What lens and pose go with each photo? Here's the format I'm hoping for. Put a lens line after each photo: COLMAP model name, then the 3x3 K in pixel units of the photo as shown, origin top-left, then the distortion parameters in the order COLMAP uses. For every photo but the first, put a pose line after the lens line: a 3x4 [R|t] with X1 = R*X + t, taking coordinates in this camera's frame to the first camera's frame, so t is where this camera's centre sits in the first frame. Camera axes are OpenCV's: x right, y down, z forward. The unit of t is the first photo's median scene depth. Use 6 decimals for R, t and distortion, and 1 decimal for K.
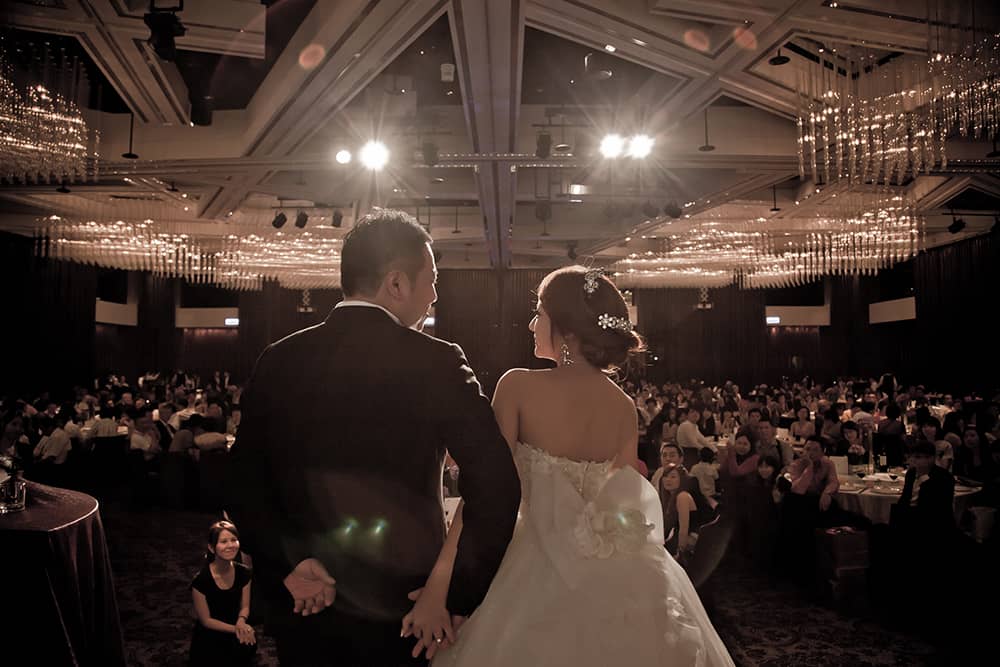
lens RADIAL K [[706.3, 0, 500.0], [0, 706.3, 333.5], [0, 0, 1]] dist [-0.094888, 0.074937]
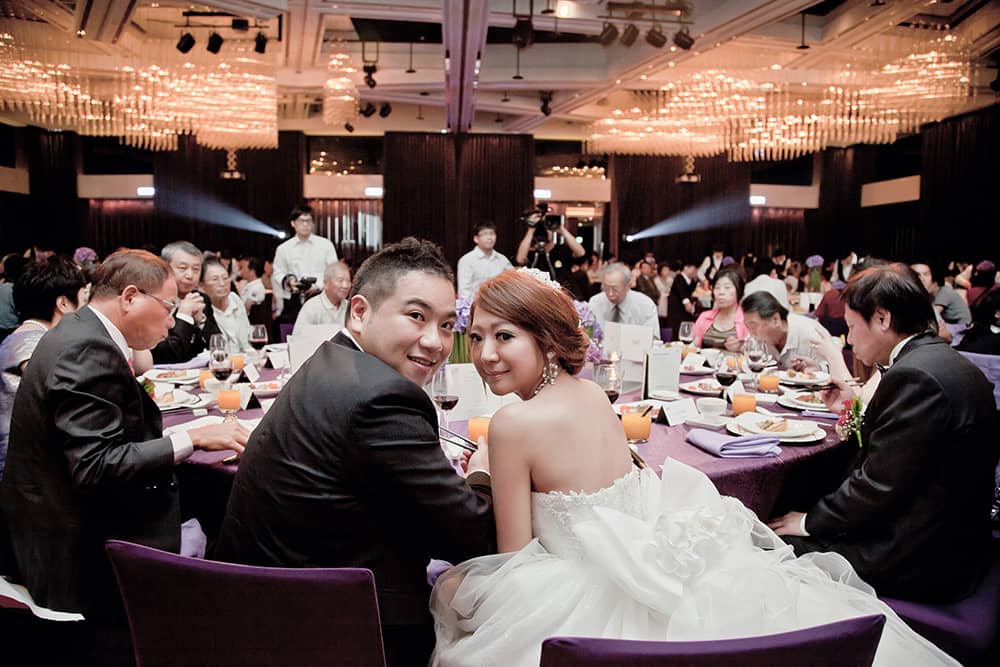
lens RADIAL K [[701.8, 0, 500.0], [0, 701.8, 333.5], [0, 0, 1]] dist [-0.096732, 0.066750]
pose [[0.996724, 0.006750, 0.080596, -0.018745], [-0.018576, 0.988976, 0.146905, 0.032903], [-0.078716, -0.147920, 0.985862, 0.133720]]
